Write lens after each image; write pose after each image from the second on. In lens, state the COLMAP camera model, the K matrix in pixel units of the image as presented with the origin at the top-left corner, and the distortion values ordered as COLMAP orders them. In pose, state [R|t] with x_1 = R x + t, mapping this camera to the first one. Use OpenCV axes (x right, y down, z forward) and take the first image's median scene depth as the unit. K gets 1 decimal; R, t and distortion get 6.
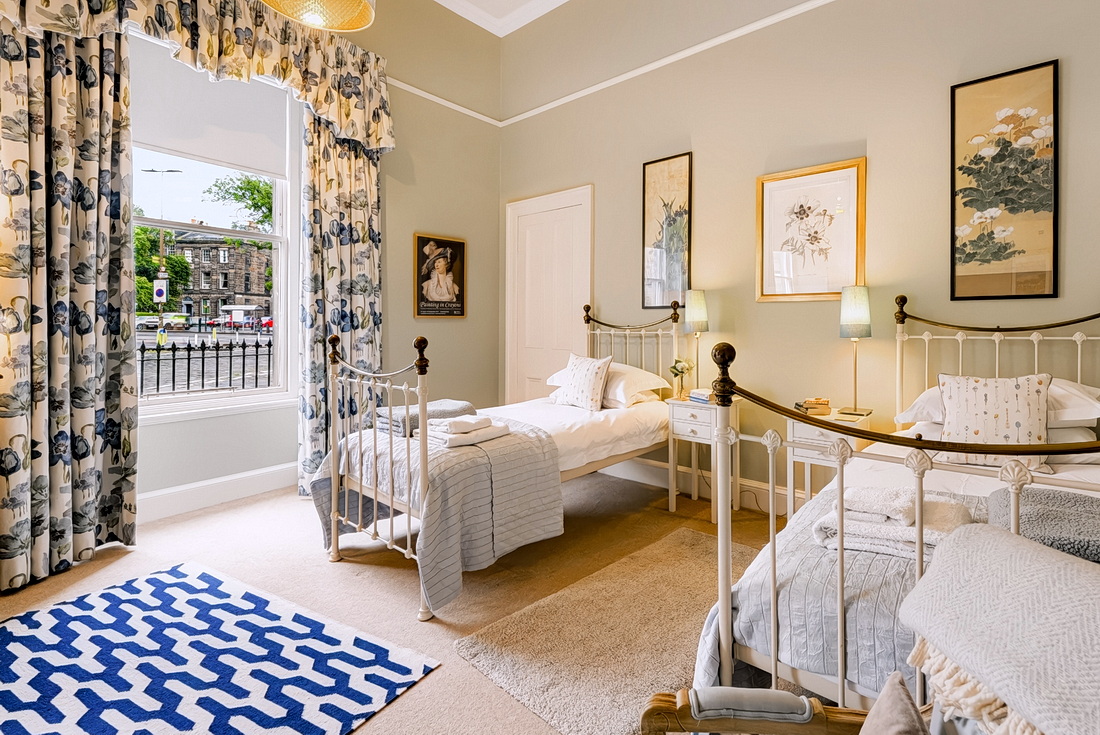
lens RADIAL K [[476.4, 0, 556.0], [0, 476.4, 356.0], [0, 0, 1]] dist [0.000247, -0.000268]
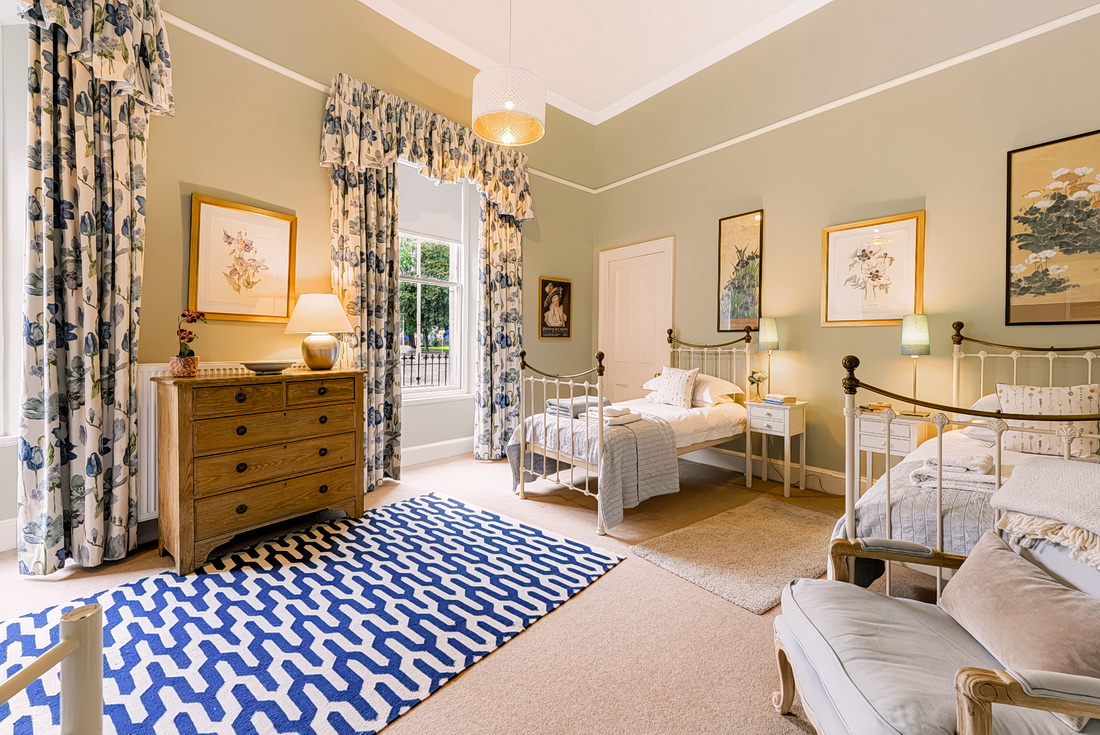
lens RADIAL K [[380.3, 0, 550.0], [0, 380.3, 367.5], [0, 0, 1]] dist [-0.001412, 0.000115]
pose [[0.985131, 0.014450, -0.171198, -0.160545], [-0.015104, 0.999883, -0.002518, 0.011739], [0.171142, 0.005066, 0.985233, -0.166304]]
